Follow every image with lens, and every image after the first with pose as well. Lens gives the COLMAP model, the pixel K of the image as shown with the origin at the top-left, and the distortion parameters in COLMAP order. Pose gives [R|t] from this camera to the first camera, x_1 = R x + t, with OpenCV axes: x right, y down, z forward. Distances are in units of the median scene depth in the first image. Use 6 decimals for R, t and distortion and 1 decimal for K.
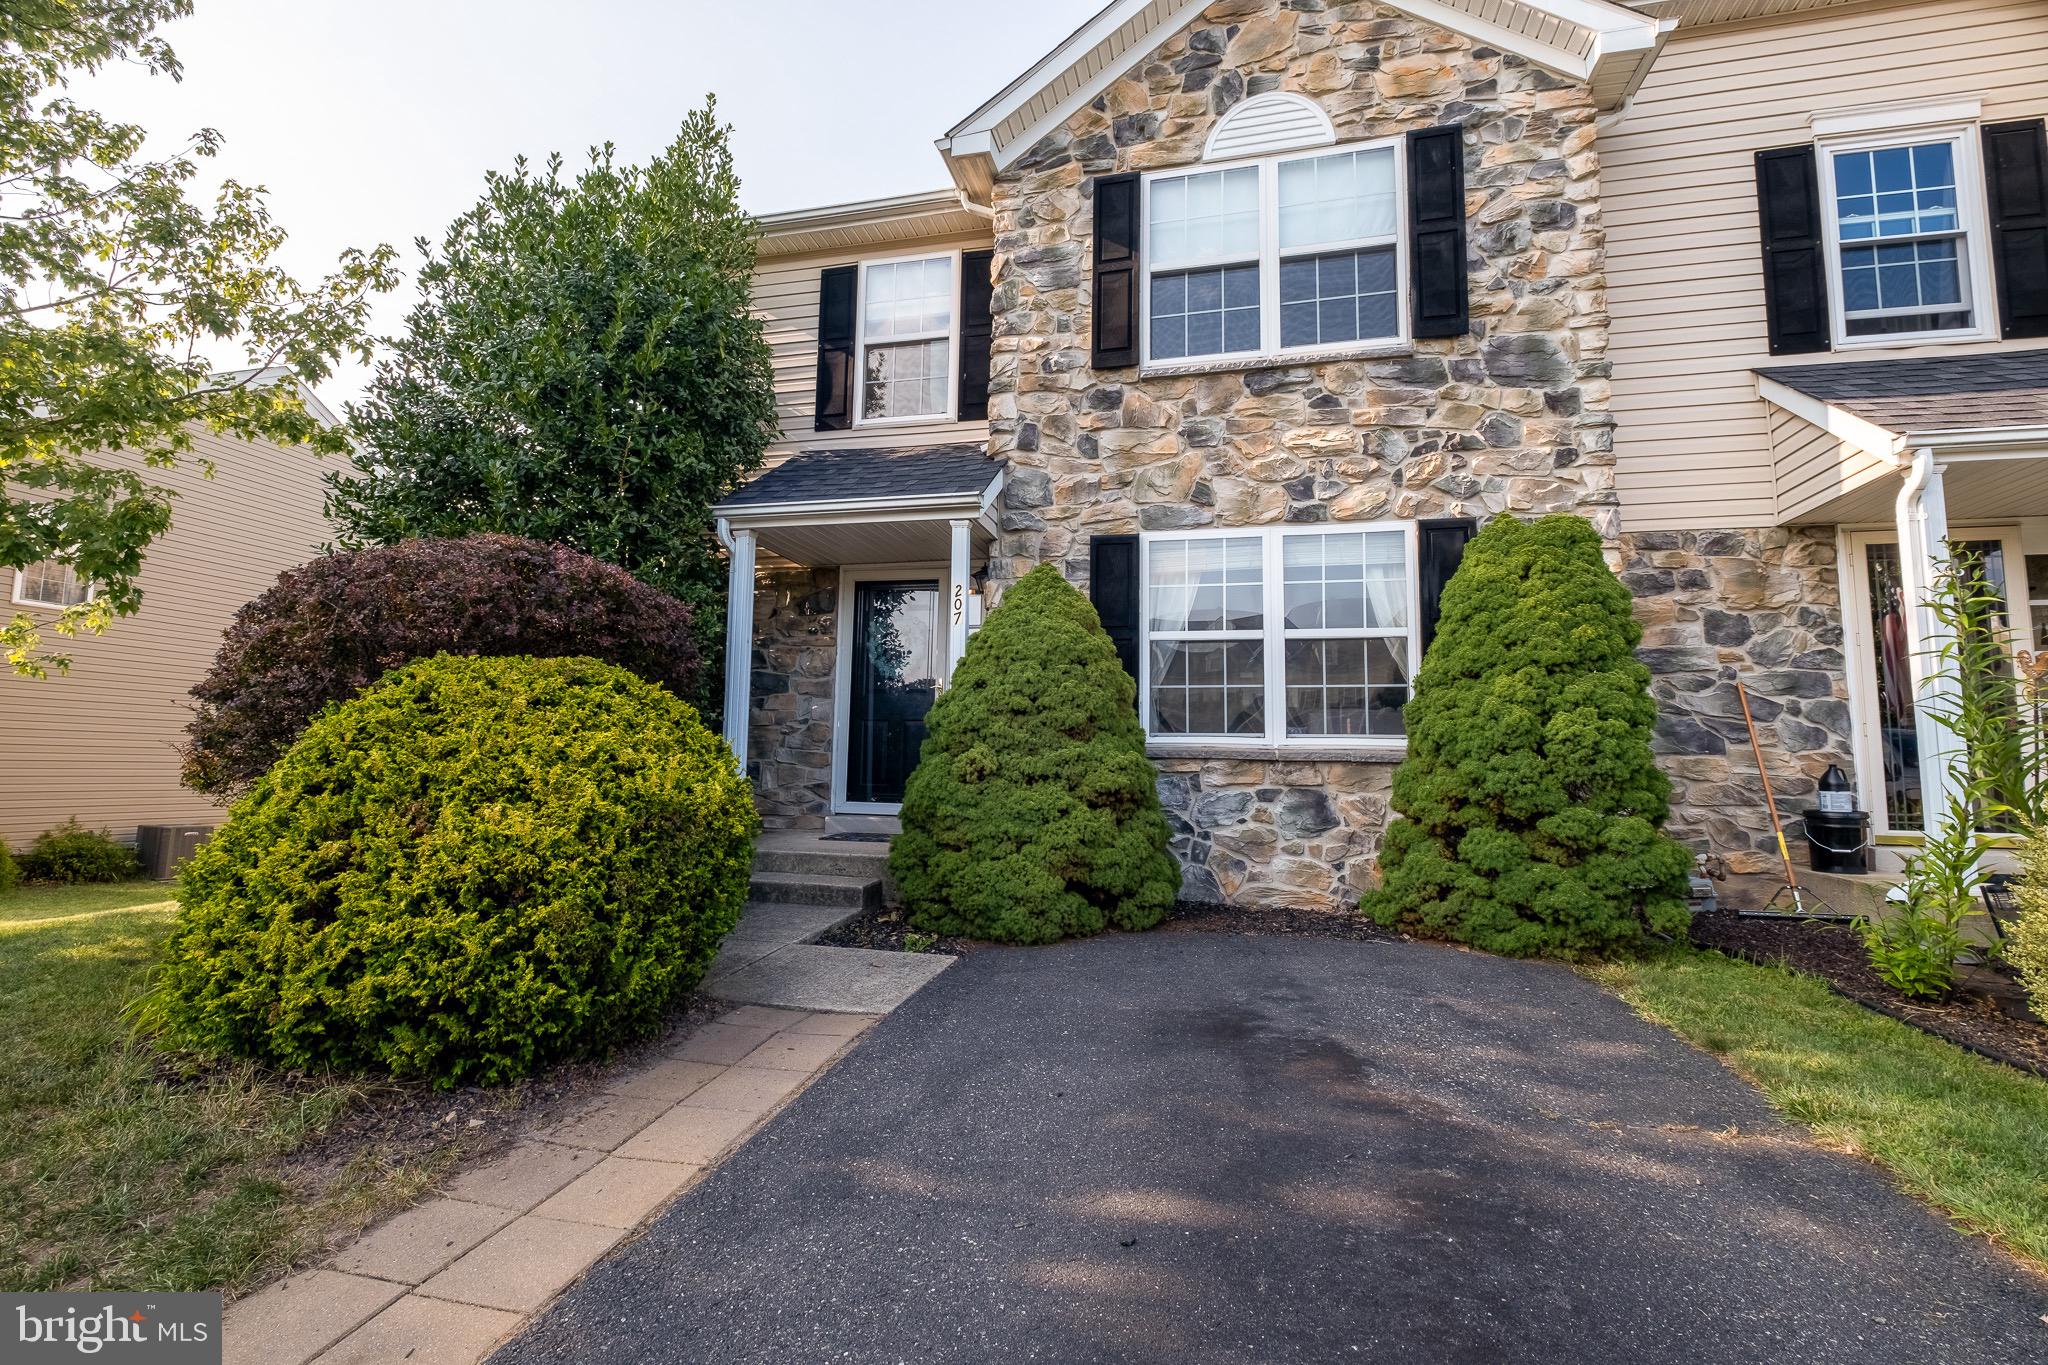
lens RADIAL K [[888.7, 0, 1021.2], [0, 888.7, 688.7], [0, 0, 1]] dist [0.006409, -0.006532]
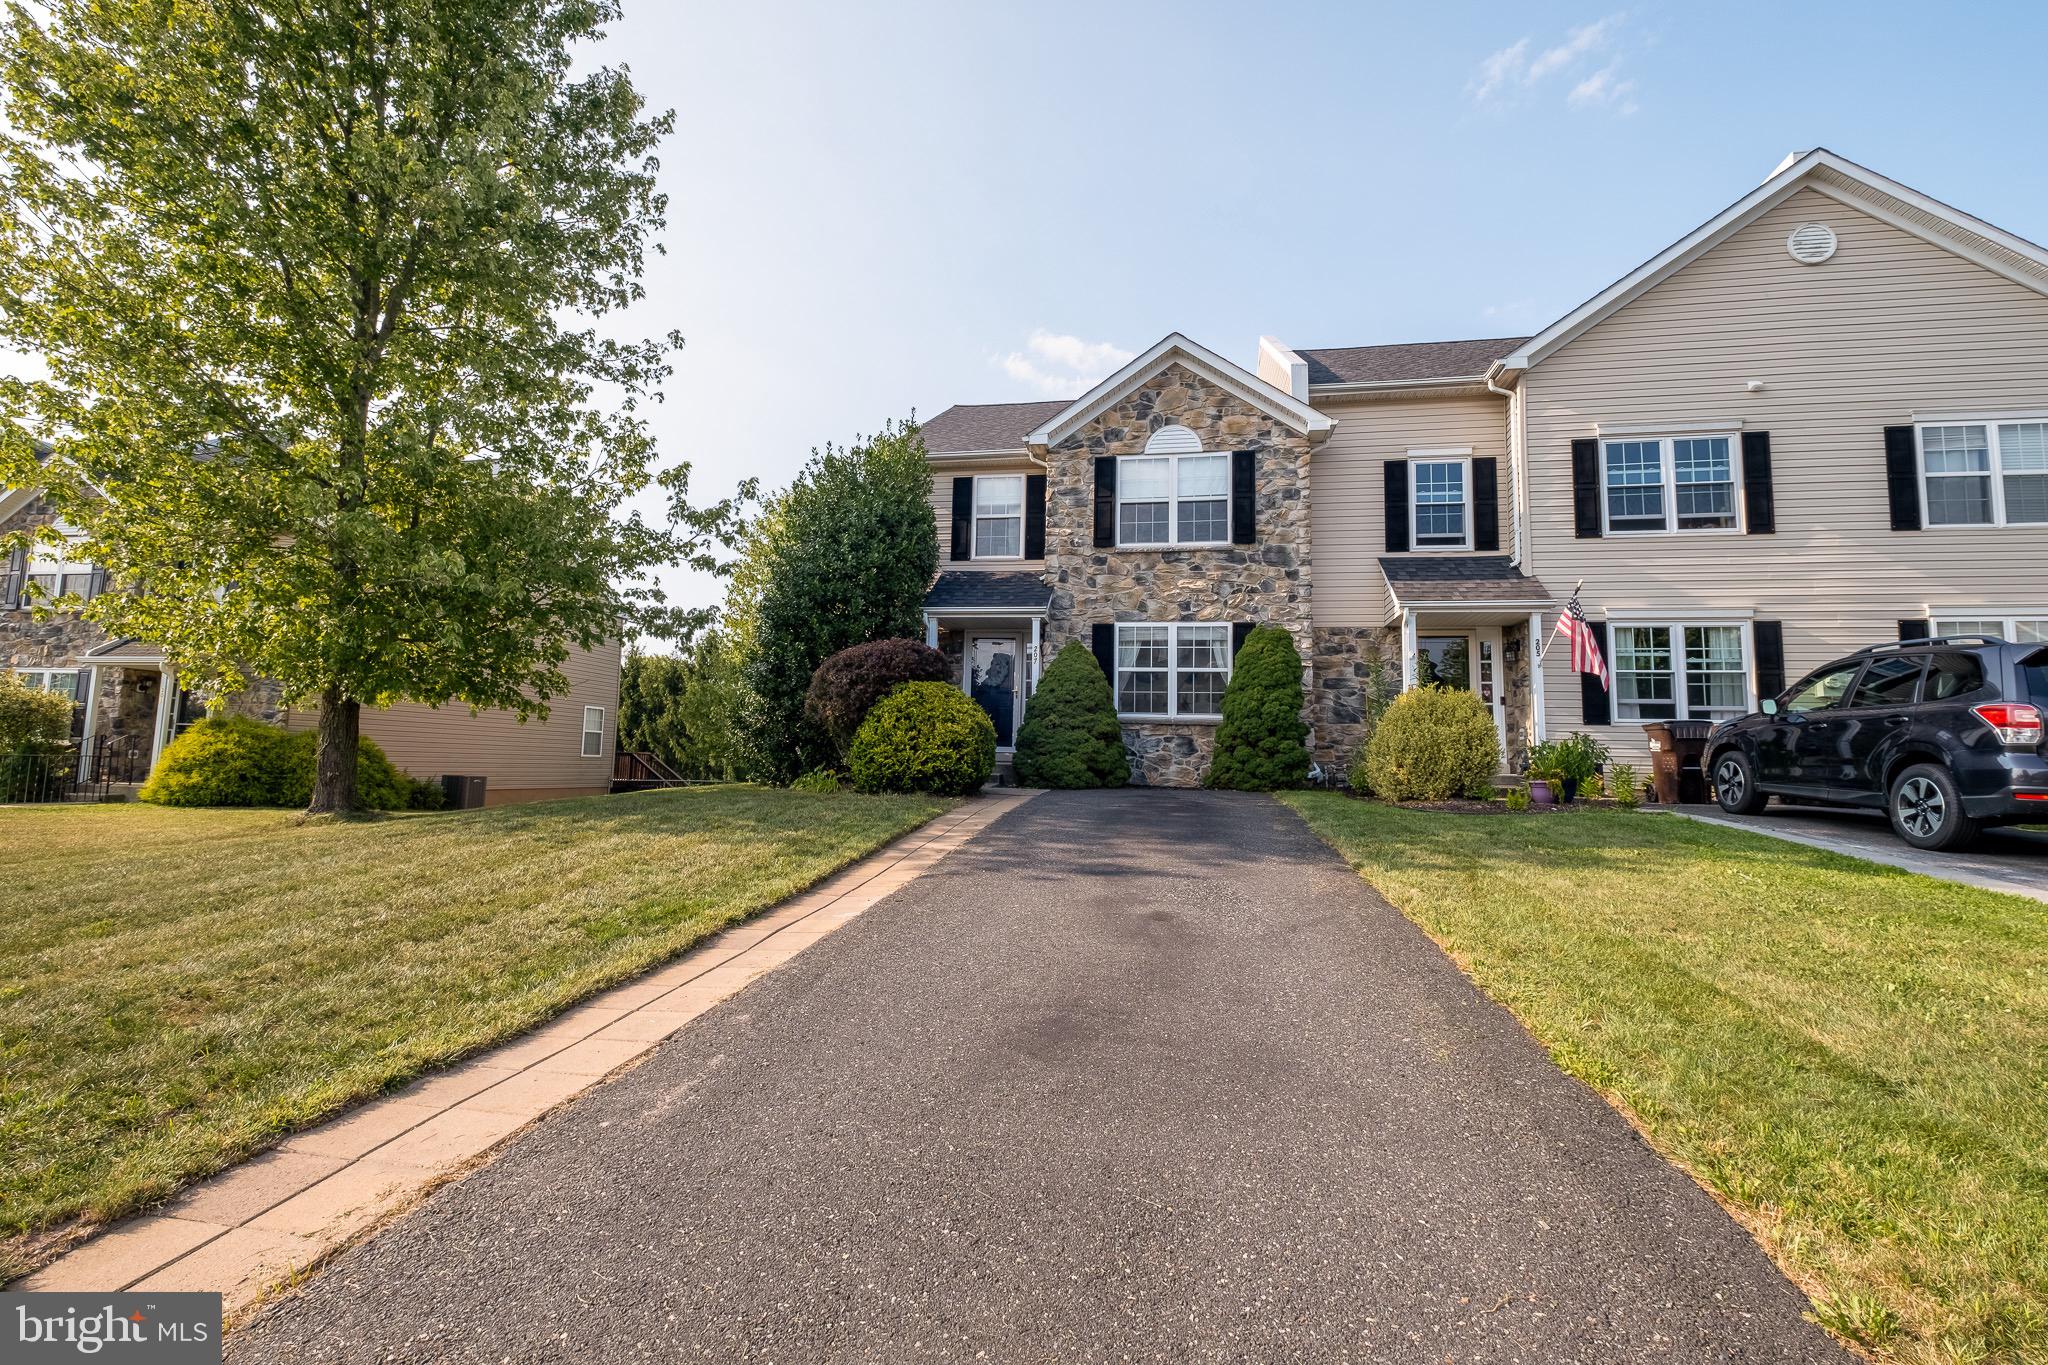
lens RADIAL K [[888.7, 0, 1023.9], [0, 888.7, 681.1], [0, 0, 1]] dist [0.006409, -0.006532]
pose [[0.998364, 0.012656, 0.055759, -0.226527], [-0.012300, 0.999902, -0.006723, -0.011420], [-0.055838, 0.006026, 0.998422, -1.272812]]
